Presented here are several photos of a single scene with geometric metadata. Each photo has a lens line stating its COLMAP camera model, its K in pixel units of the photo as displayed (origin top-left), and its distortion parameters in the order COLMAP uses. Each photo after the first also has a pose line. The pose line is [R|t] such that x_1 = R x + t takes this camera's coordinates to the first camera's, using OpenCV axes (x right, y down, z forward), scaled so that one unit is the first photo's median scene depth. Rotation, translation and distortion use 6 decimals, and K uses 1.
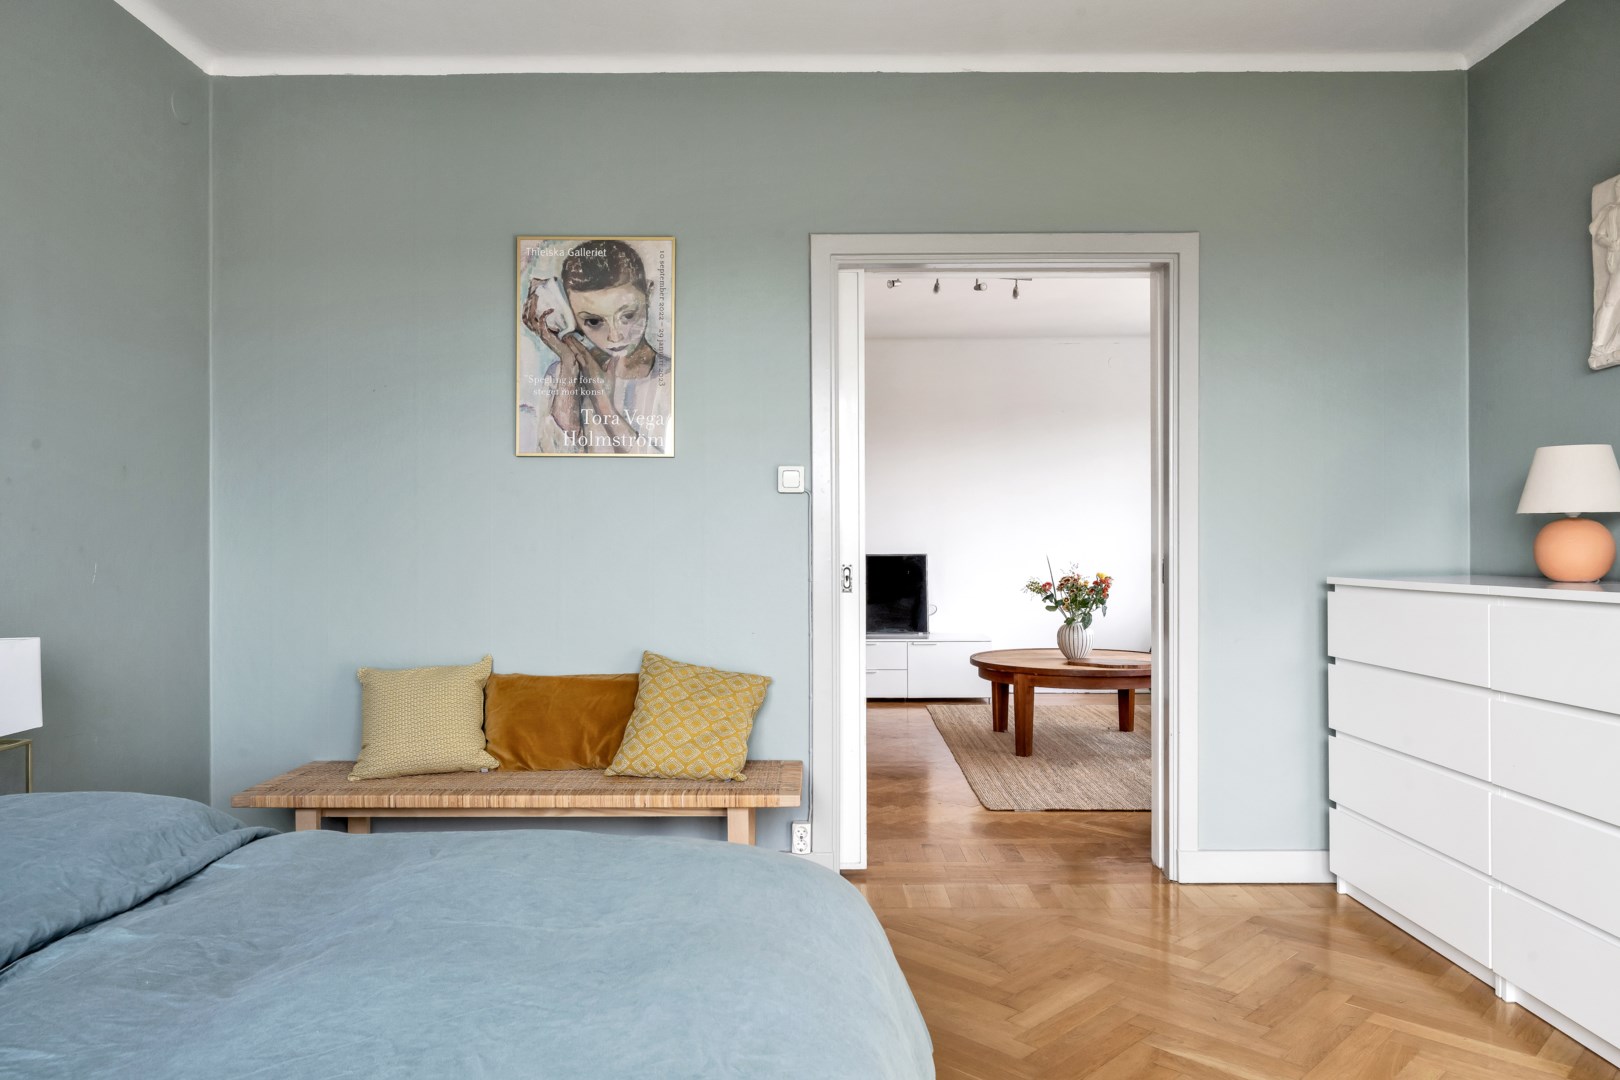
lens RADIAL K [[1104.7, 0, 810.0], [0, 1104.7, 540.0], [0, 0, 1]] dist [-0.001752, -0.000167]
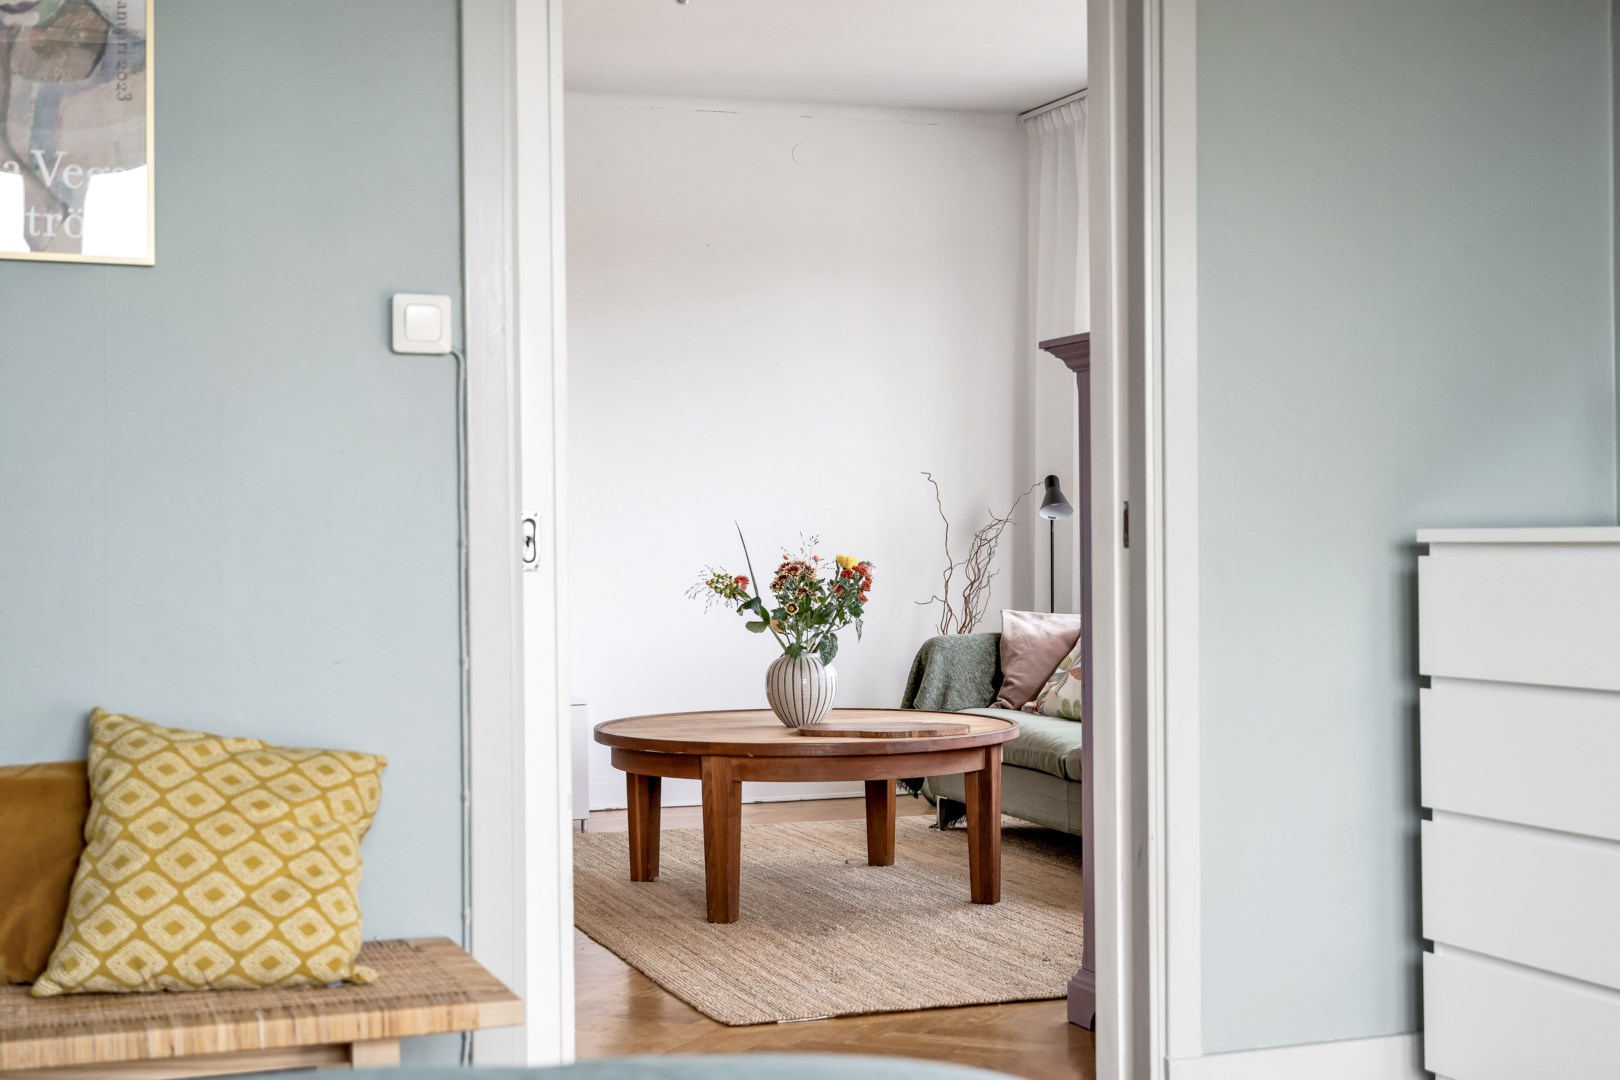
lens RADIAL K [[2218.0, 0, 810.0], [0, 2218.0, 540.0], [0, 0, 1]] dist [-0.002496, -0.006212]
pose [[0.933900, -0.005936, 0.357485, -0.195460], [0.005390, 0.999982, 0.002523, 0.033309], [-0.357493, -0.000430, 0.933916, 0.084741]]
